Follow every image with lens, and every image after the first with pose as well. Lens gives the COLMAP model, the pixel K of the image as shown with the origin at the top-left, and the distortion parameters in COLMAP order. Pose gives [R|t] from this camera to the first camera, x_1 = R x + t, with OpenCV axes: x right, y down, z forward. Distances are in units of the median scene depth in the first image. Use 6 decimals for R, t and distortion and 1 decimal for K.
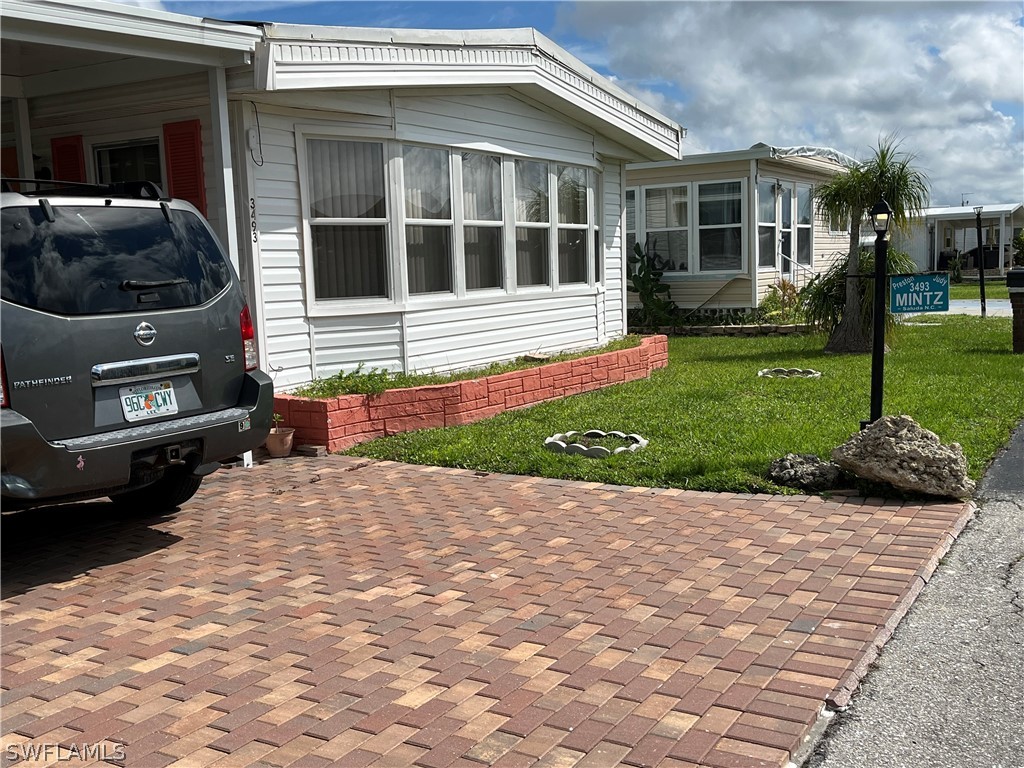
lens RADIAL K [[1079.1, 0, 515.5], [0, 1079.1, 398.9], [0, 0, 1]] dist [0.035281, -0.031588]
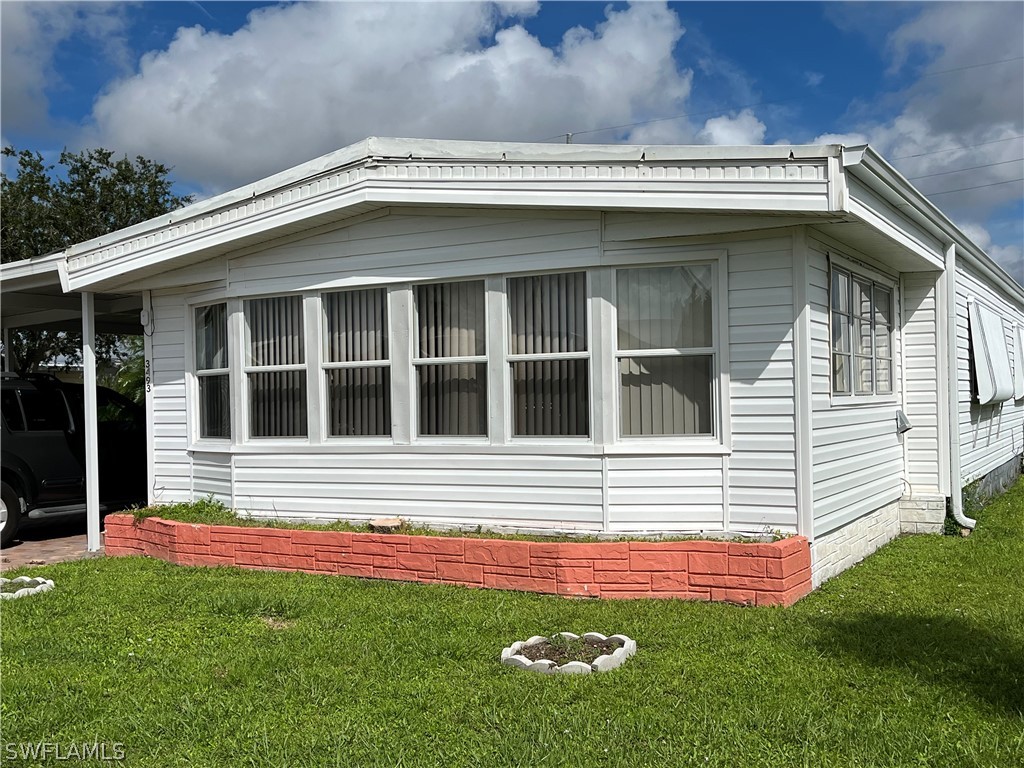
lens RADIAL K [[1079.1, 0, 515.5], [0, 1079.1, 398.9], [0, 0, 1]] dist [0.035281, -0.031588]
pose [[0.021902, 0.032782, -0.999223, 1.236664], [-0.100535, 0.994468, 0.030422, -0.246204], [0.994692, 0.099790, 0.025077, 1.567867]]
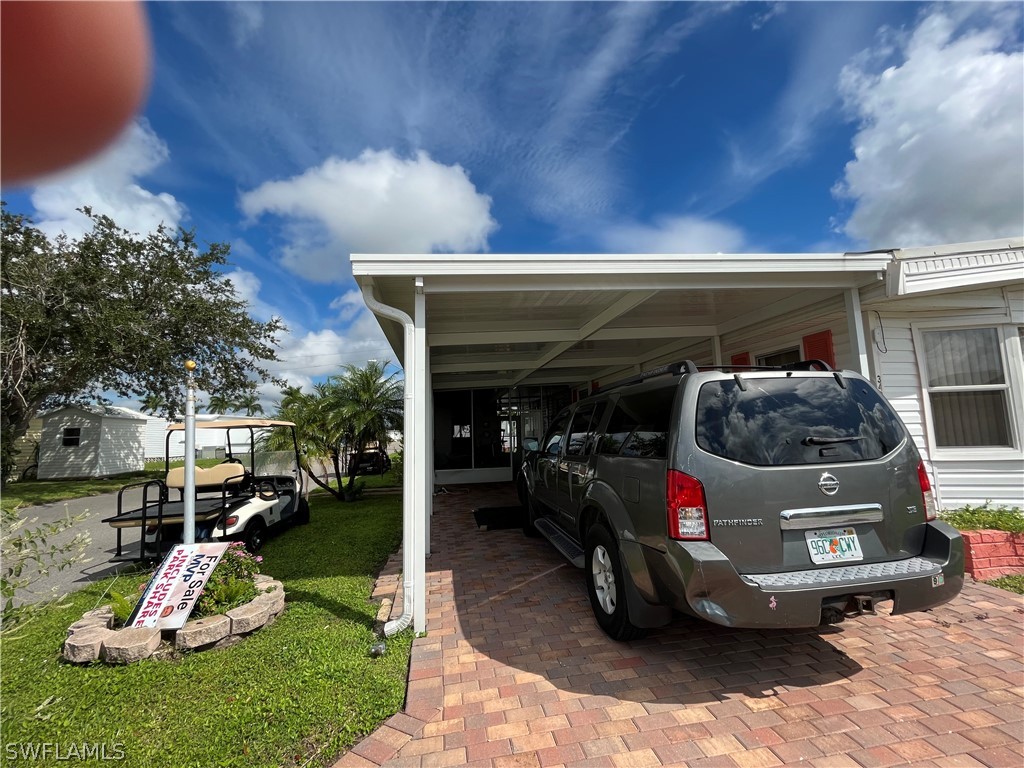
lens RADIAL K [[419.4, 0, 513.2], [0, 419.4, 386.1], [0, 0, 1]] dist [-0.000560, -0.000138]
pose [[0.649085, -0.068184, -0.757654, -0.151017], [-0.089142, 0.982296, -0.164769, -0.041280], [0.755475, 0.174488, 0.631515, 0.317151]]
